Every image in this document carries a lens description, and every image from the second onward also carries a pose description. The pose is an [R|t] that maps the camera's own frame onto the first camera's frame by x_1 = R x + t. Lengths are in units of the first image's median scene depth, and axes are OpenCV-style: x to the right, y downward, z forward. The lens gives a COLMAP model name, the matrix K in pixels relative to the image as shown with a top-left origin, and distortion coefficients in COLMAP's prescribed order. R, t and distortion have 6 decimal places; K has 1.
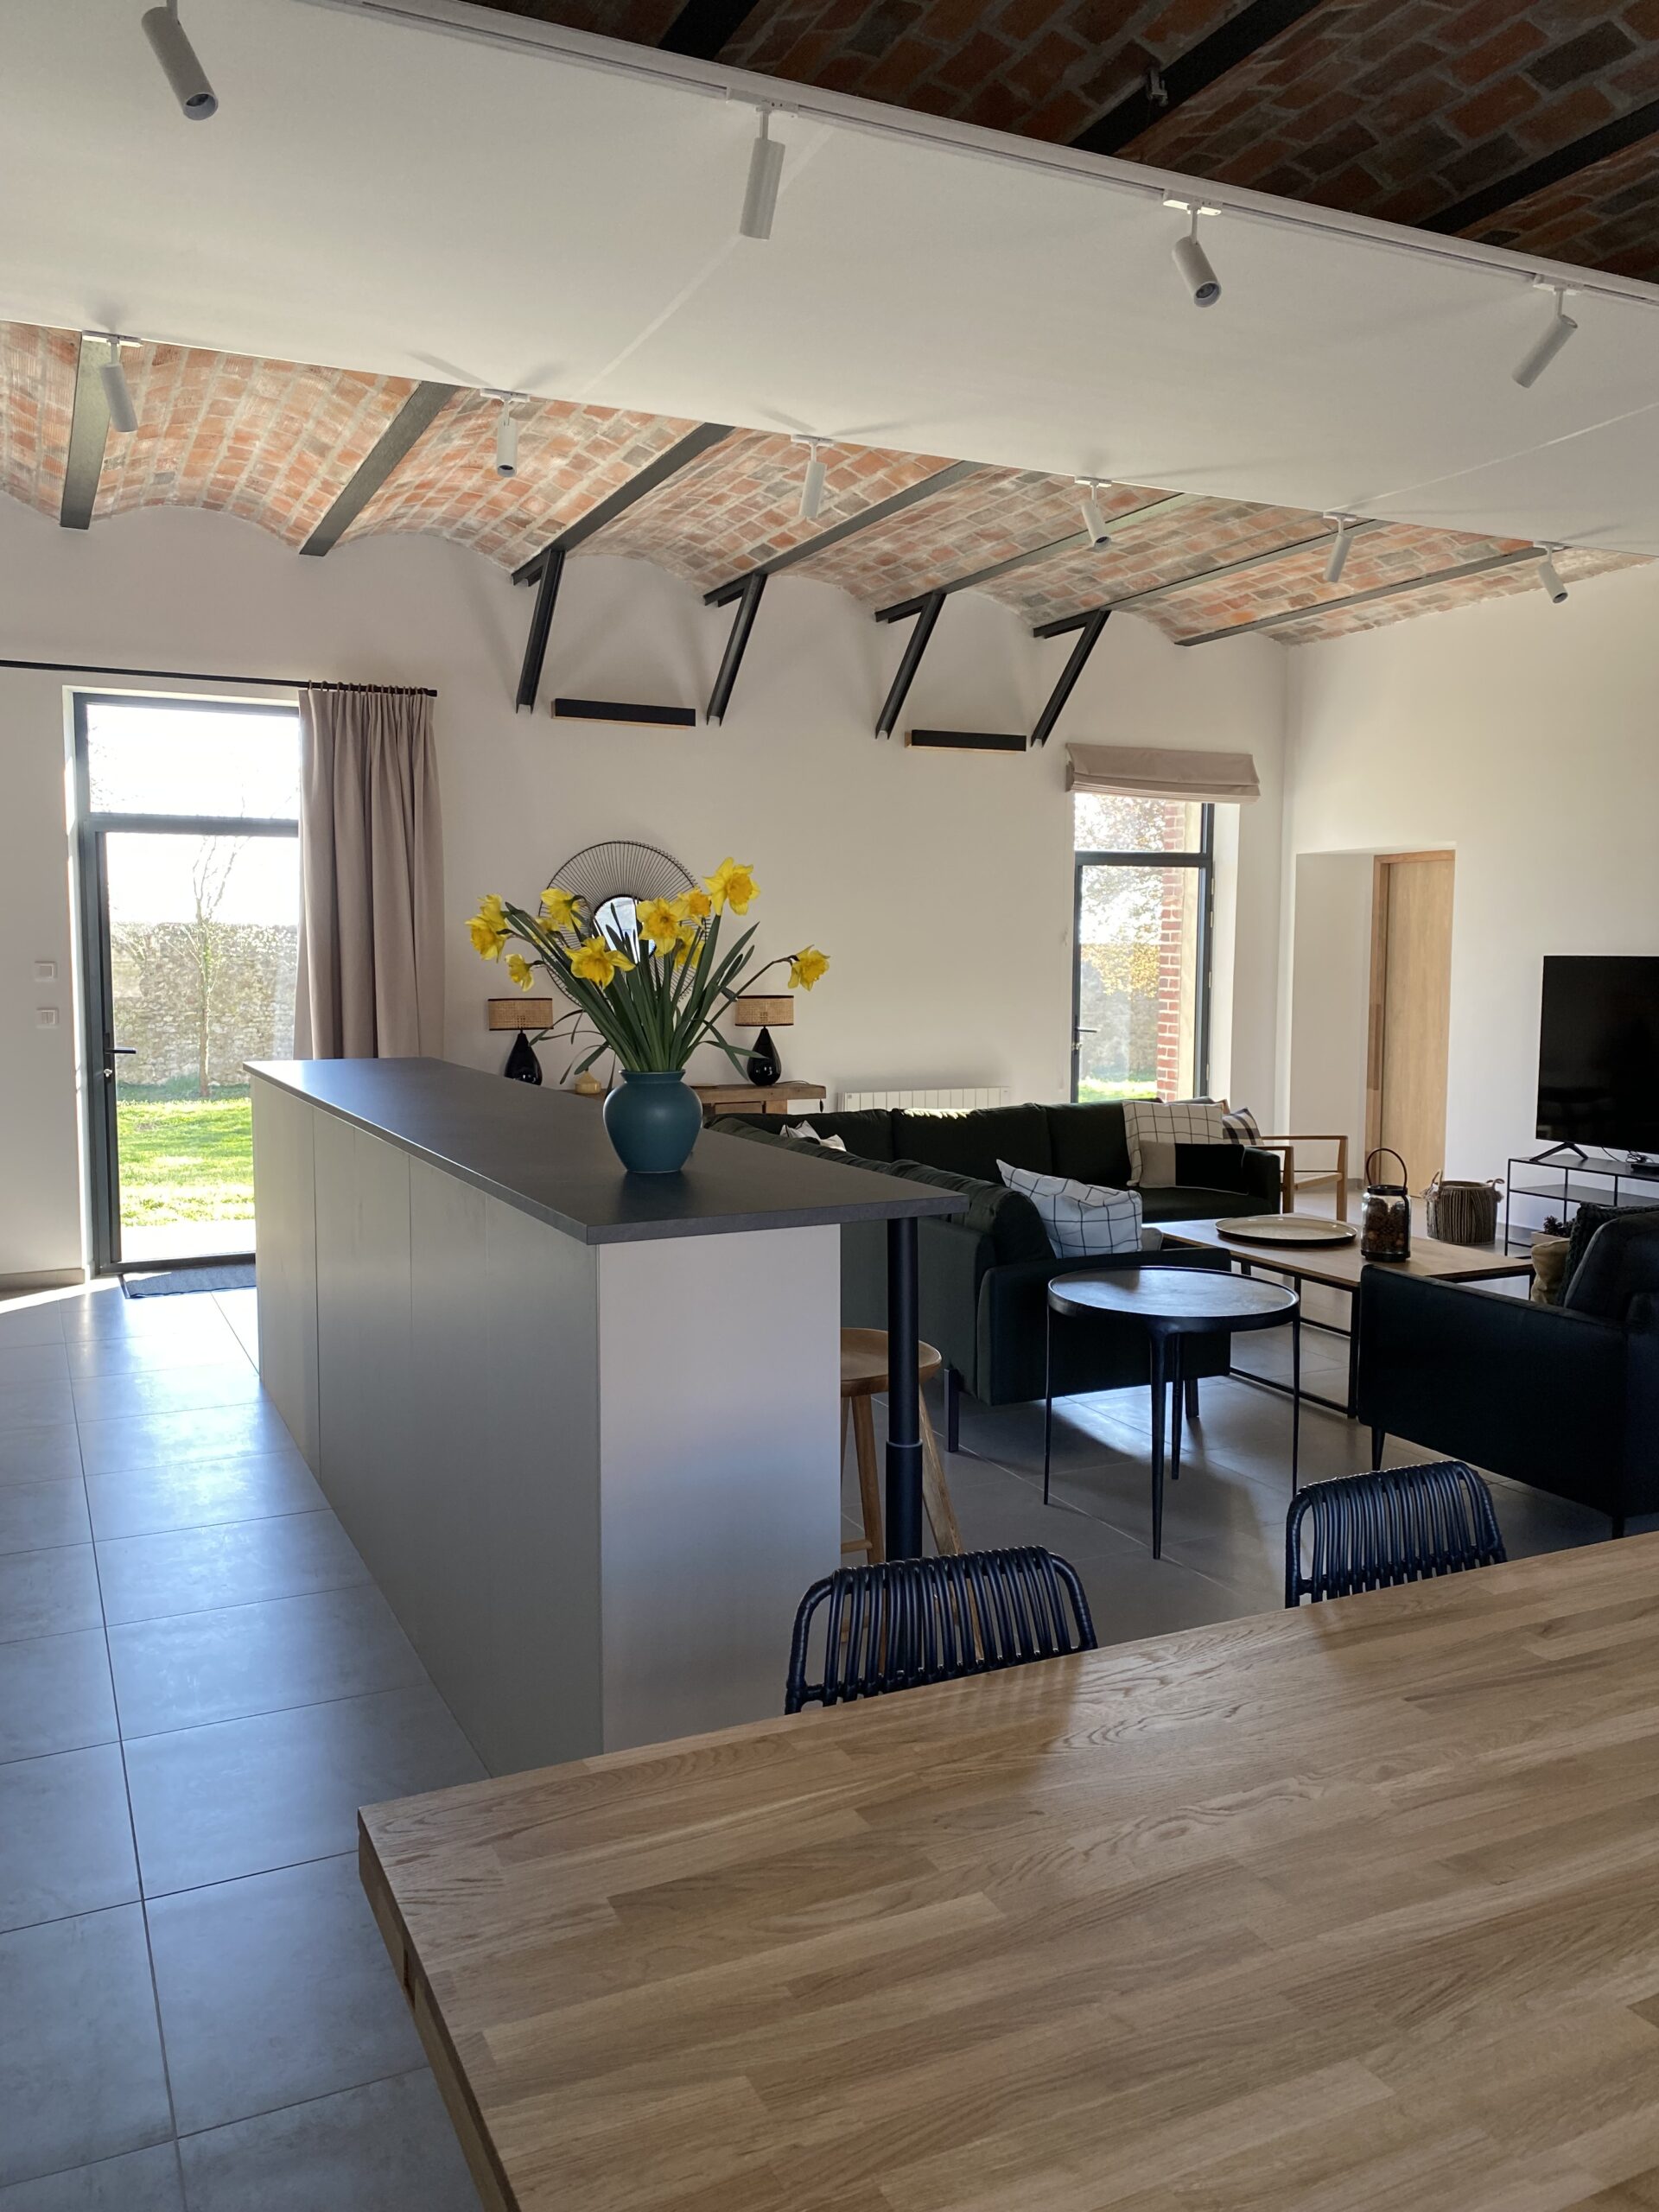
lens RADIAL K [[1707.1, 0, 818.8], [0, 1707.1, 1110.1], [0, 0, 1]] dist [0.025431, -0.015522]
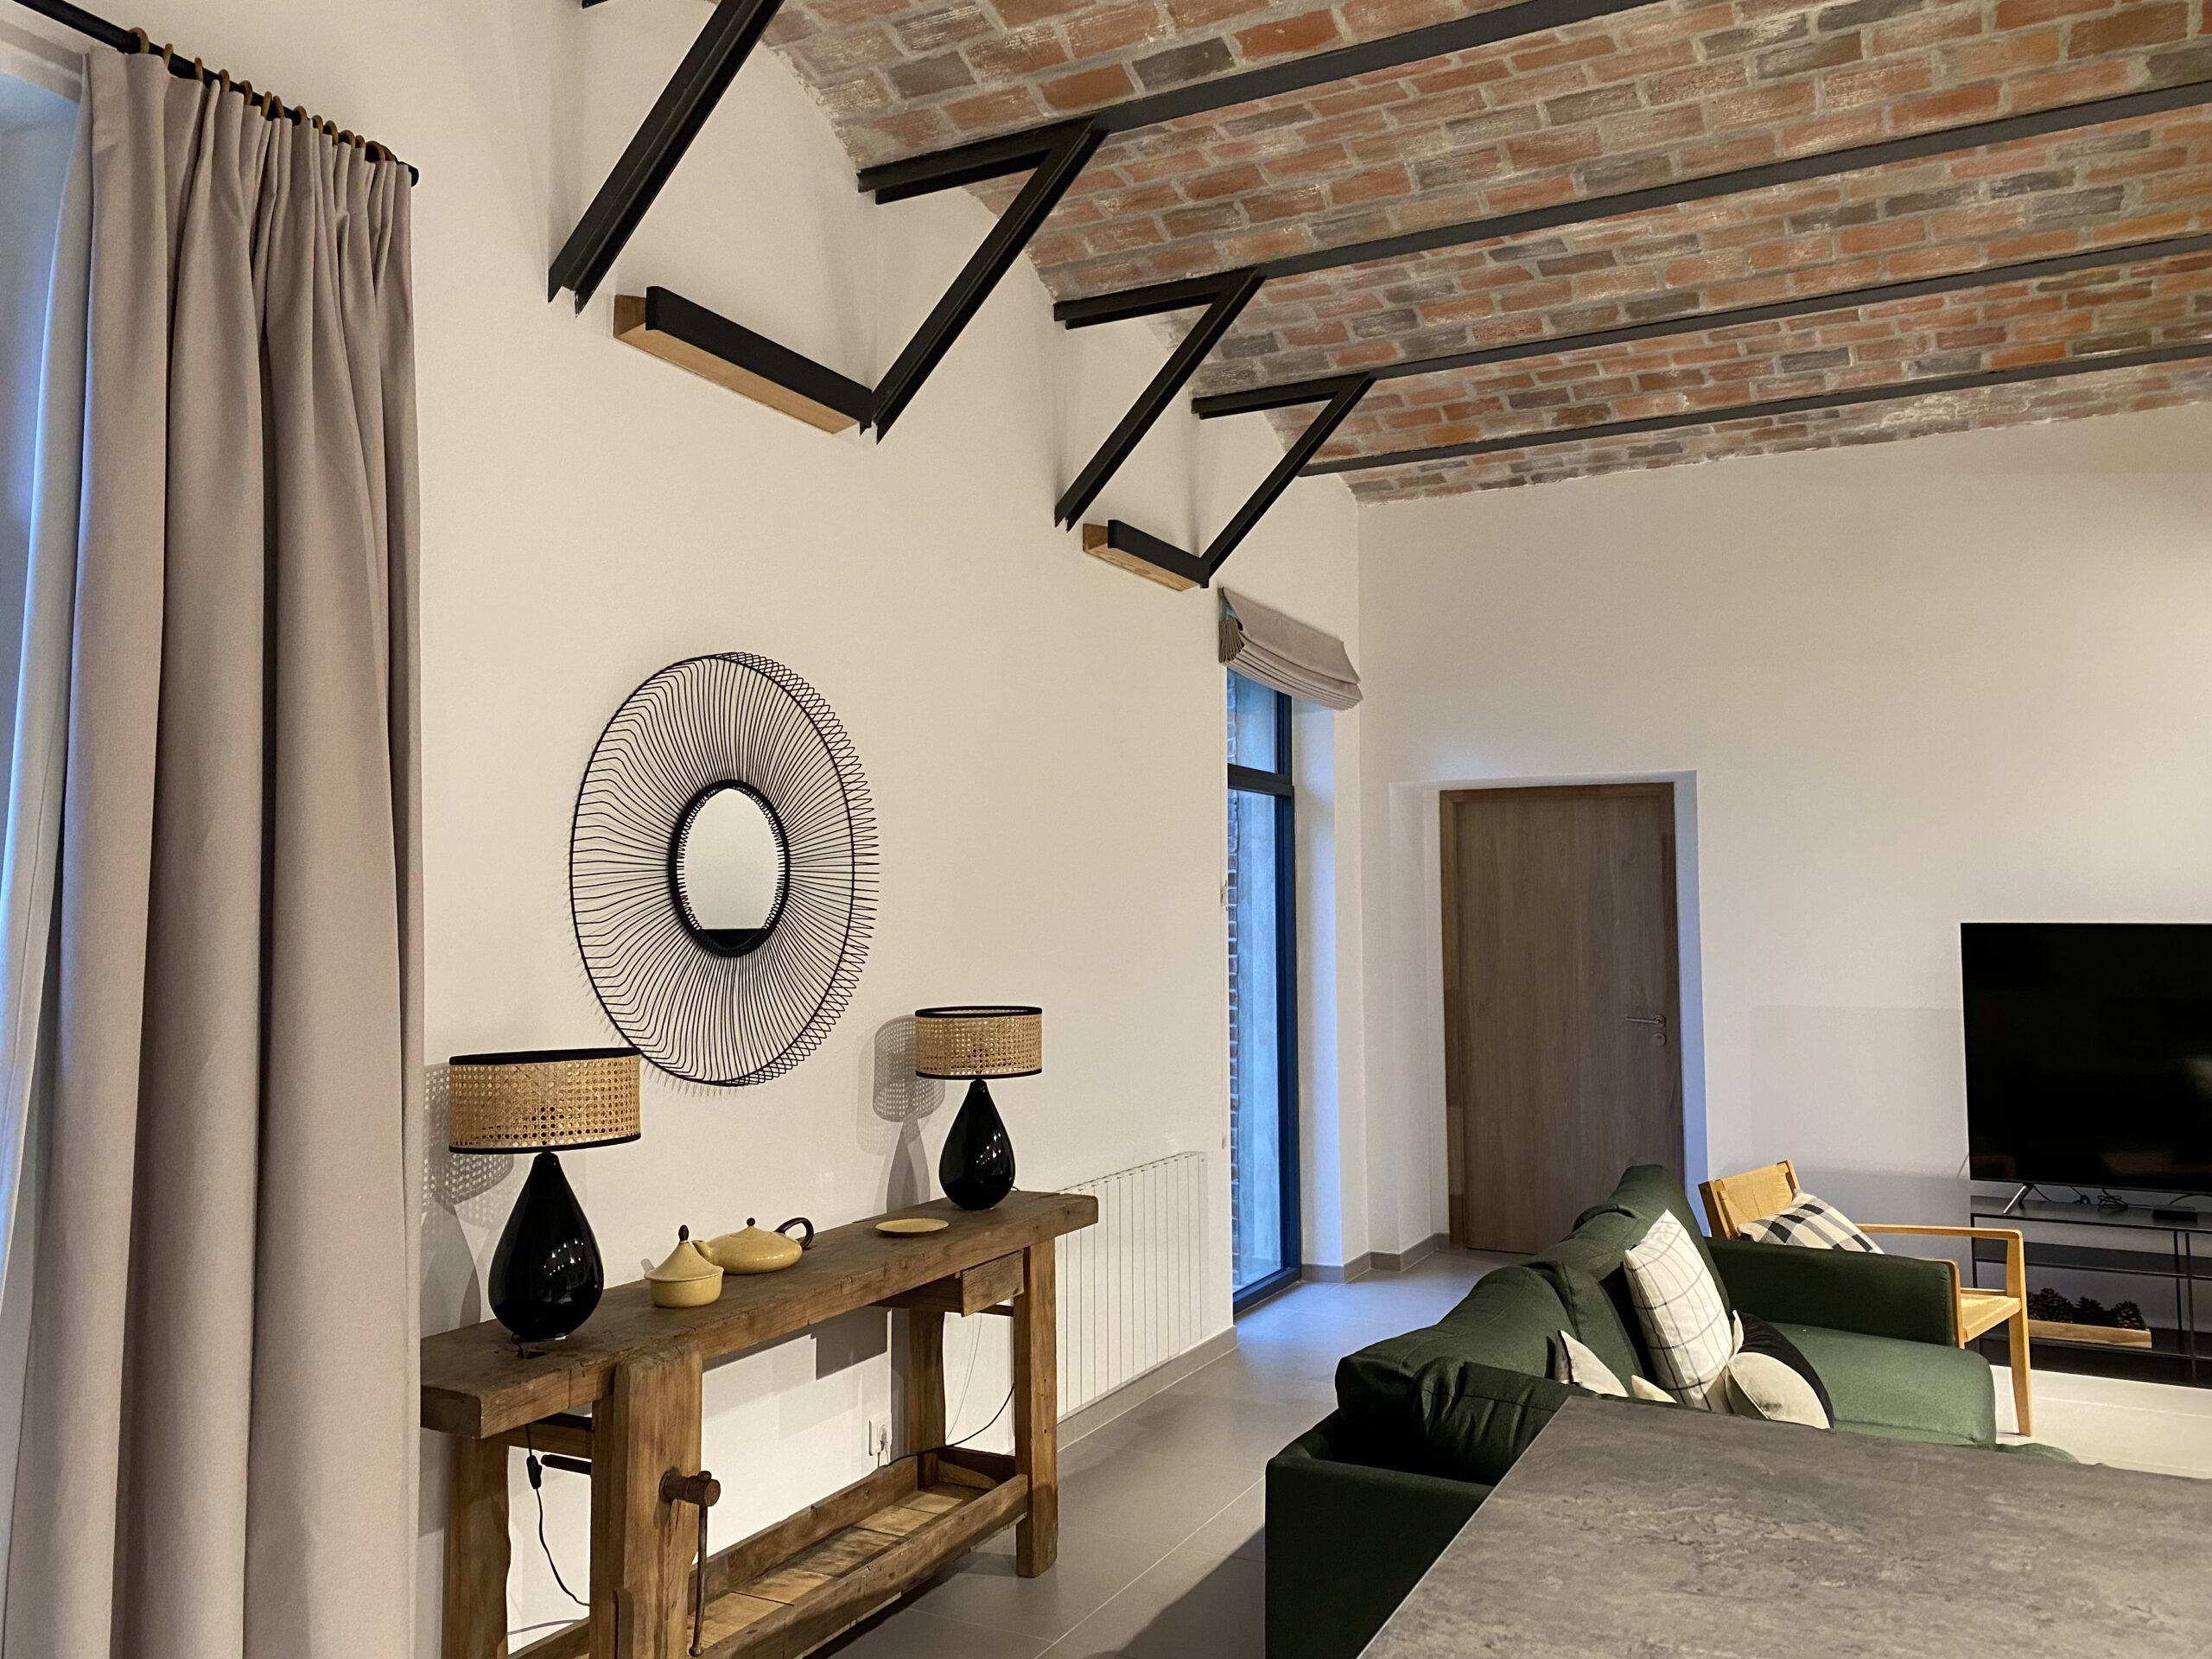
lens RADIAL K [[1707.1, 0, 1104.7], [0, 1707.1, 802.6], [0, 0, 1]] dist [0.025431, -0.015522]
pose [[0.789856, 0.040226, 0.611972, -0.297780], [0.062603, 0.987346, -0.145700, -0.056591], [-0.610089, 0.153394, 0.777343, 0.624975]]
